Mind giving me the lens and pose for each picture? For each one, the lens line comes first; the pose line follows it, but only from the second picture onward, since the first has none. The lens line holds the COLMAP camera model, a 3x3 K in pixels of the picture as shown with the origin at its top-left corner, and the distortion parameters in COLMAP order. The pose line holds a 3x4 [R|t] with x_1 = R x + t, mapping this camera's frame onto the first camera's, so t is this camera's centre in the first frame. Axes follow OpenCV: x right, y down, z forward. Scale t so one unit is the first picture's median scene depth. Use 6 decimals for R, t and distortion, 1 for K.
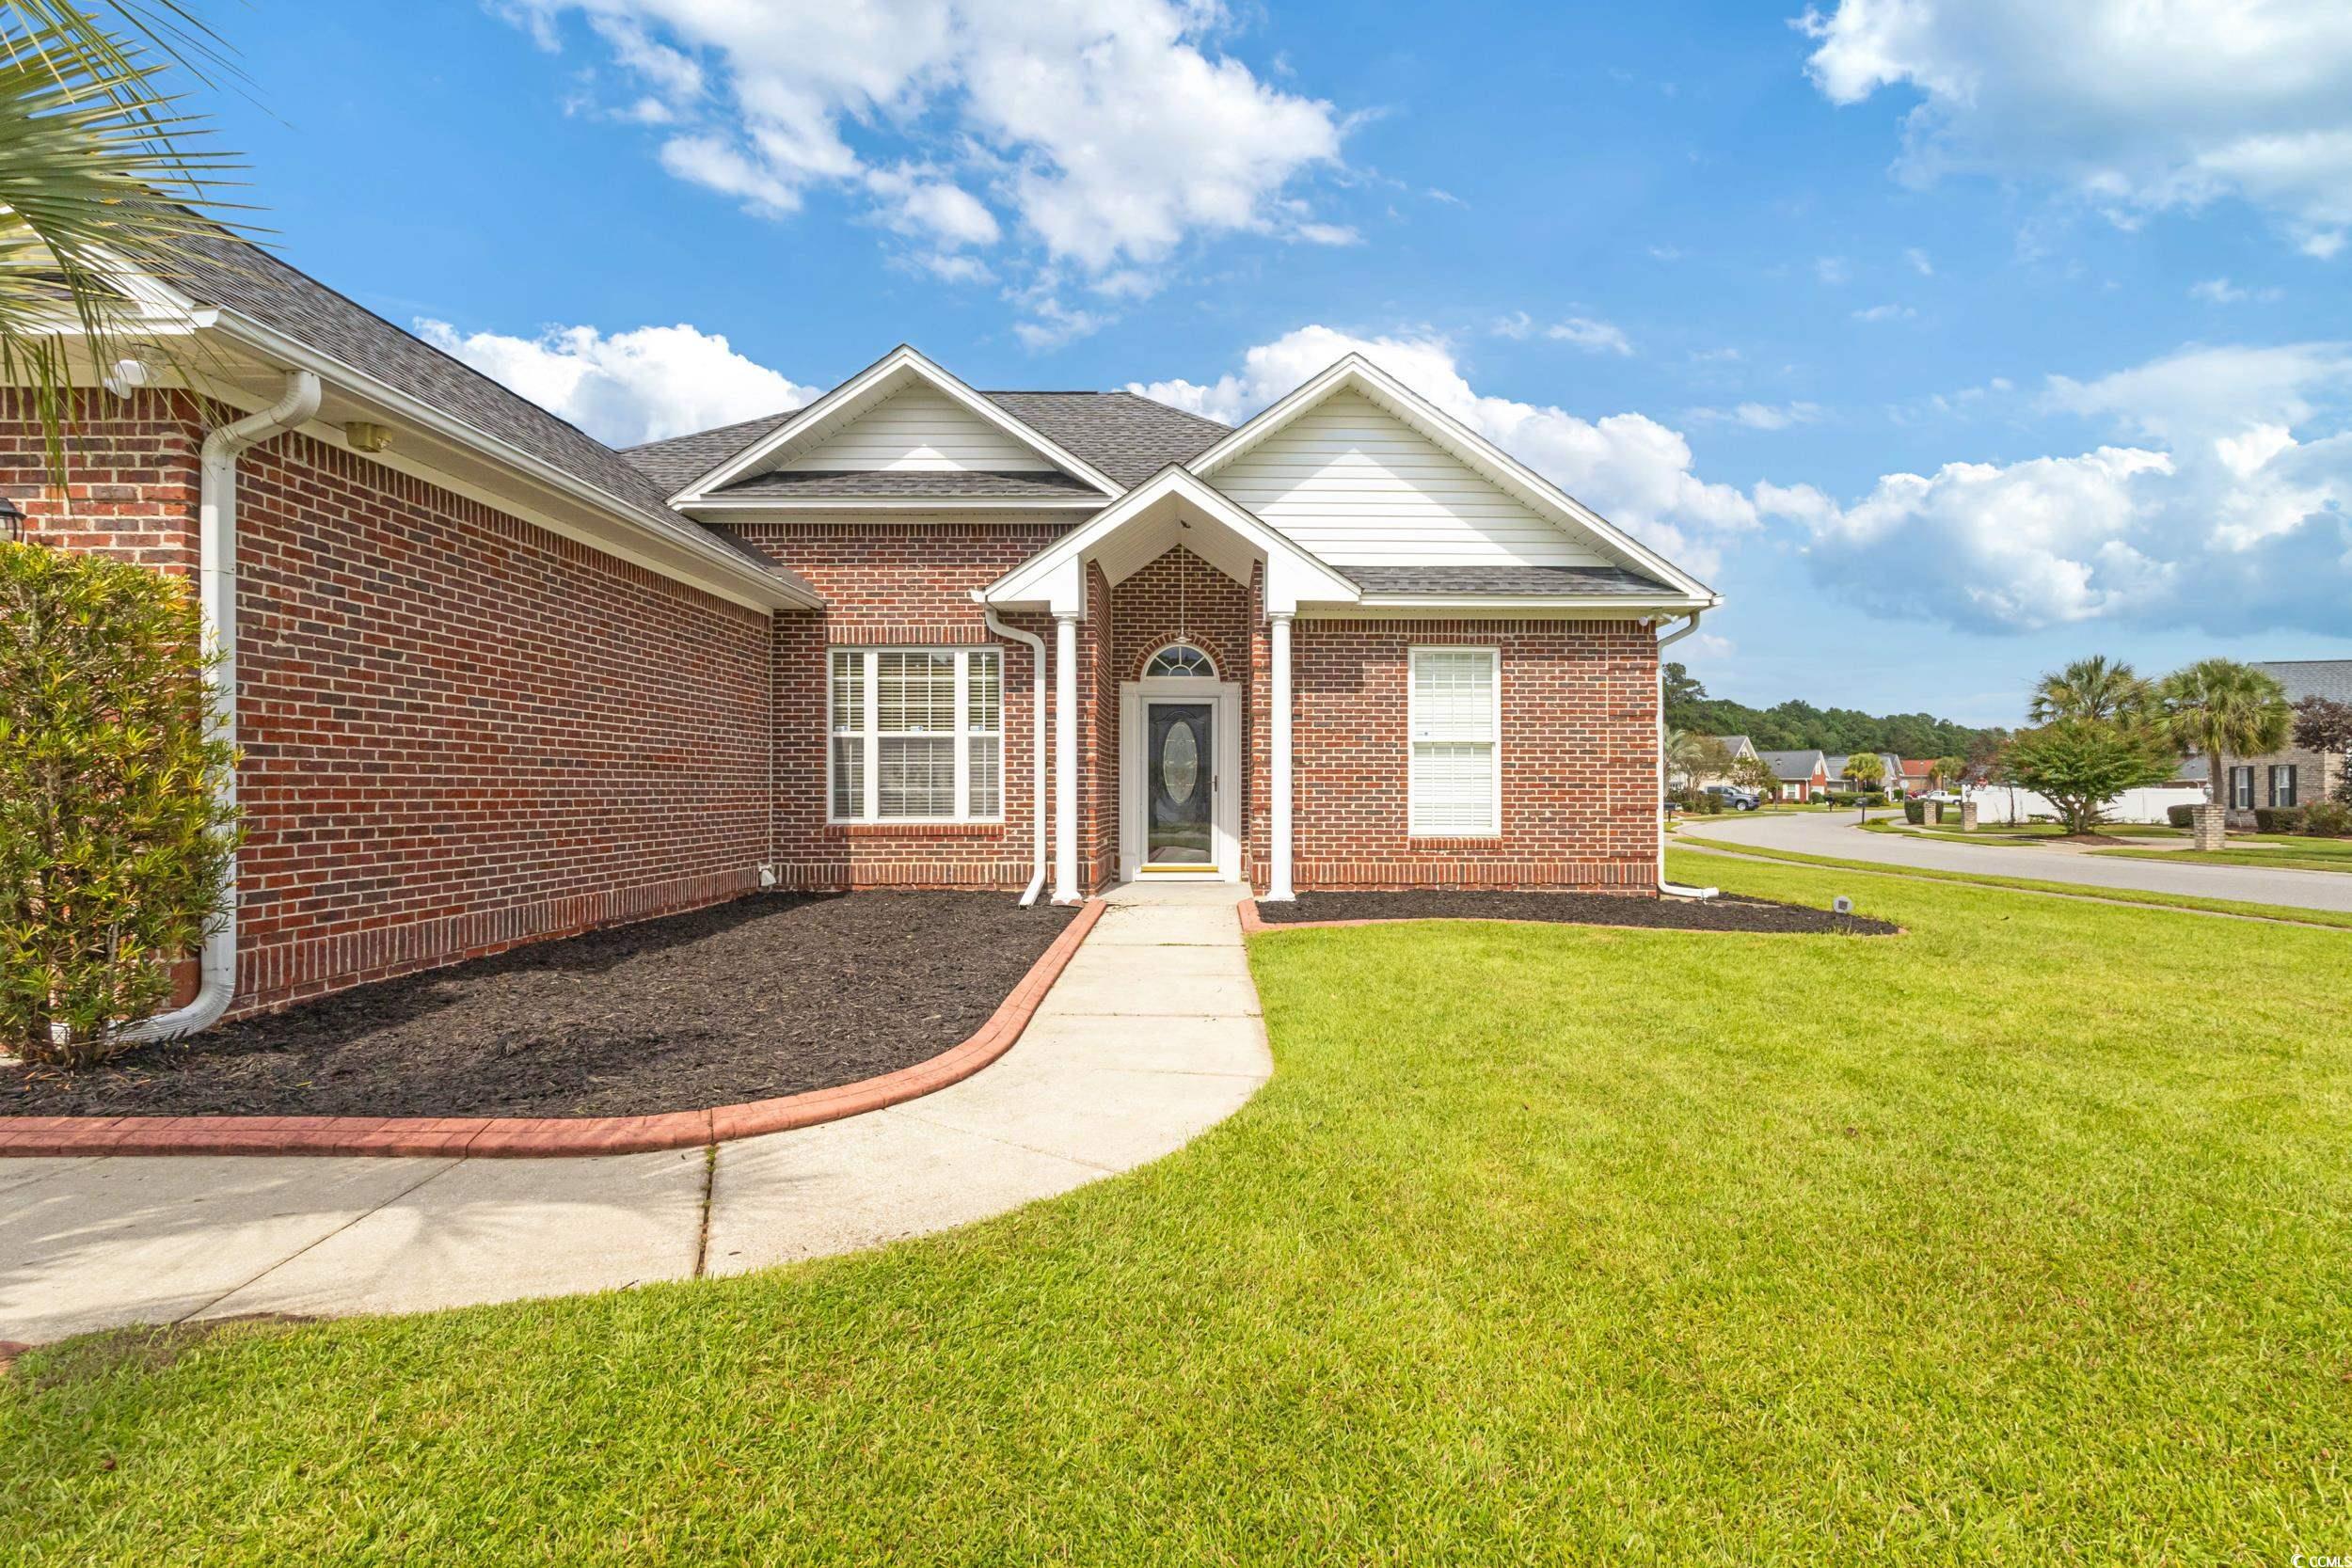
lens RADIAL K [[1111.6, 0, 1179.5], [0, 1111.6, 787.0], [0, 0, 1]] dist [-0.001815, -0.000494]
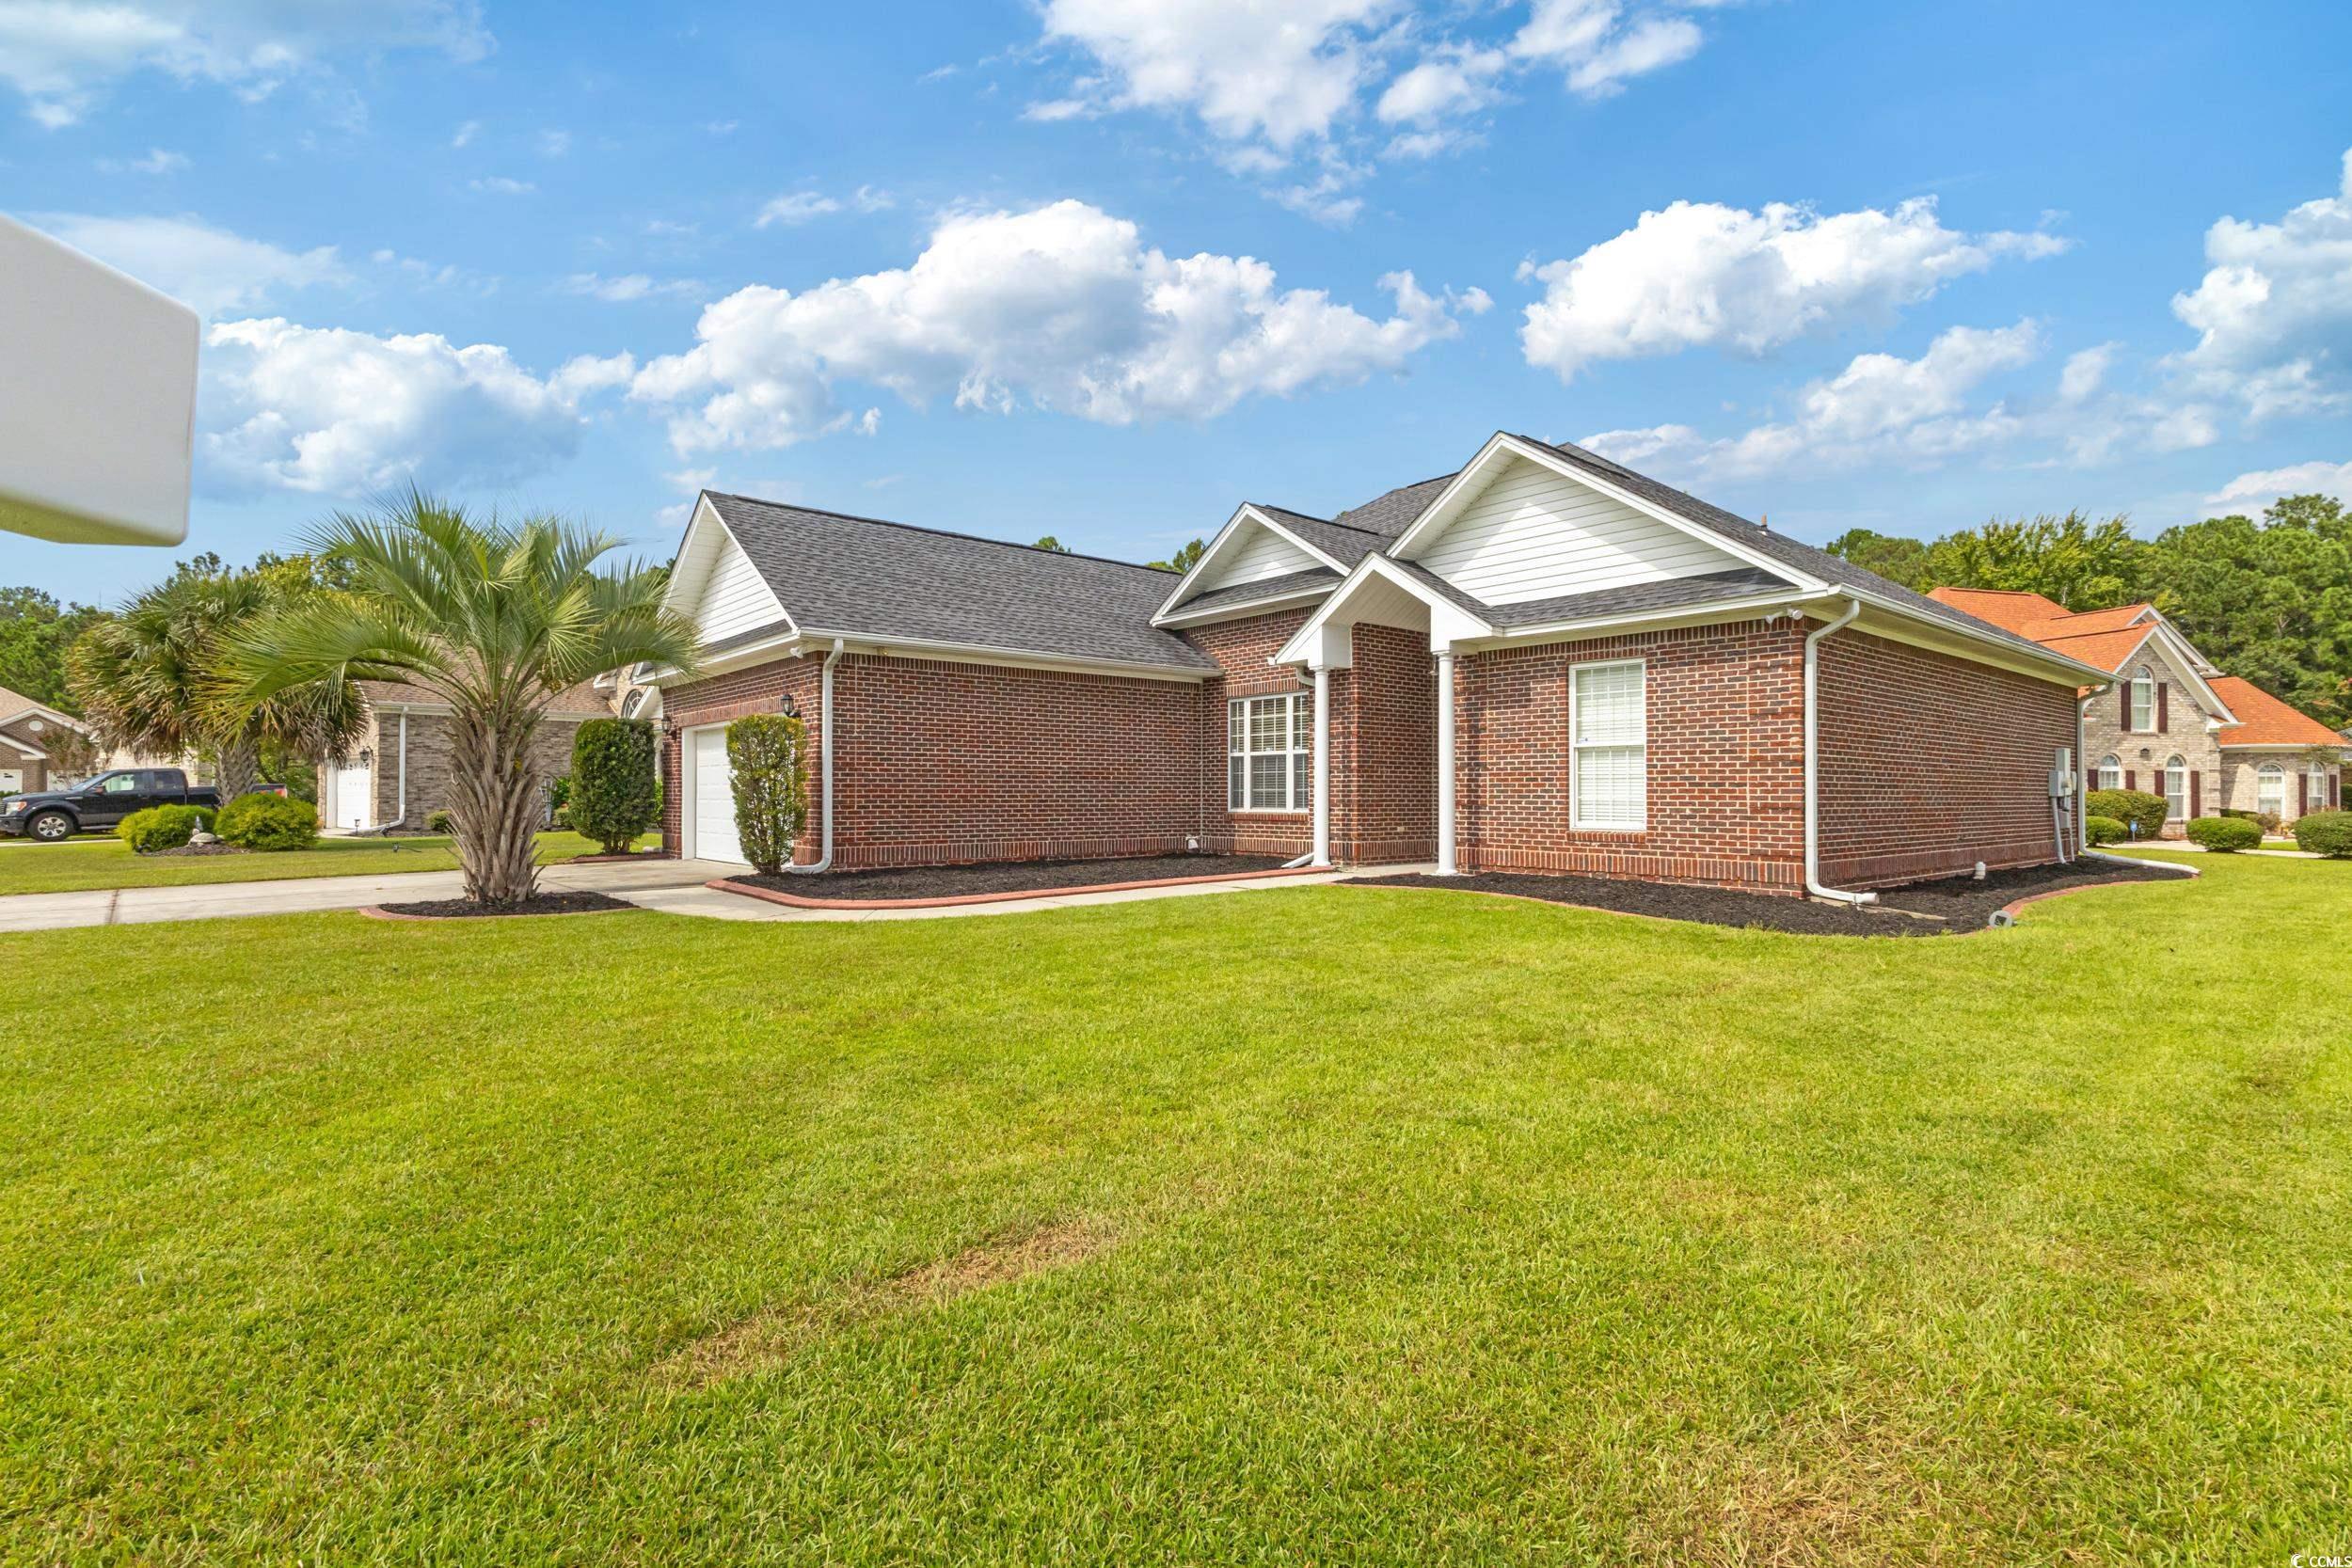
lens RADIAL K [[1111.6, 0, 1191.2], [0, 1111.6, 788.0], [0, 0, 1]] dist [-0.001815, -0.000494]
pose [[0.631398, -0.004107, -0.775448, 0.864688], [0.001433, 0.999990, -0.004129, 0.005713], [0.775458, 0.001496, 0.631398, -0.032373]]
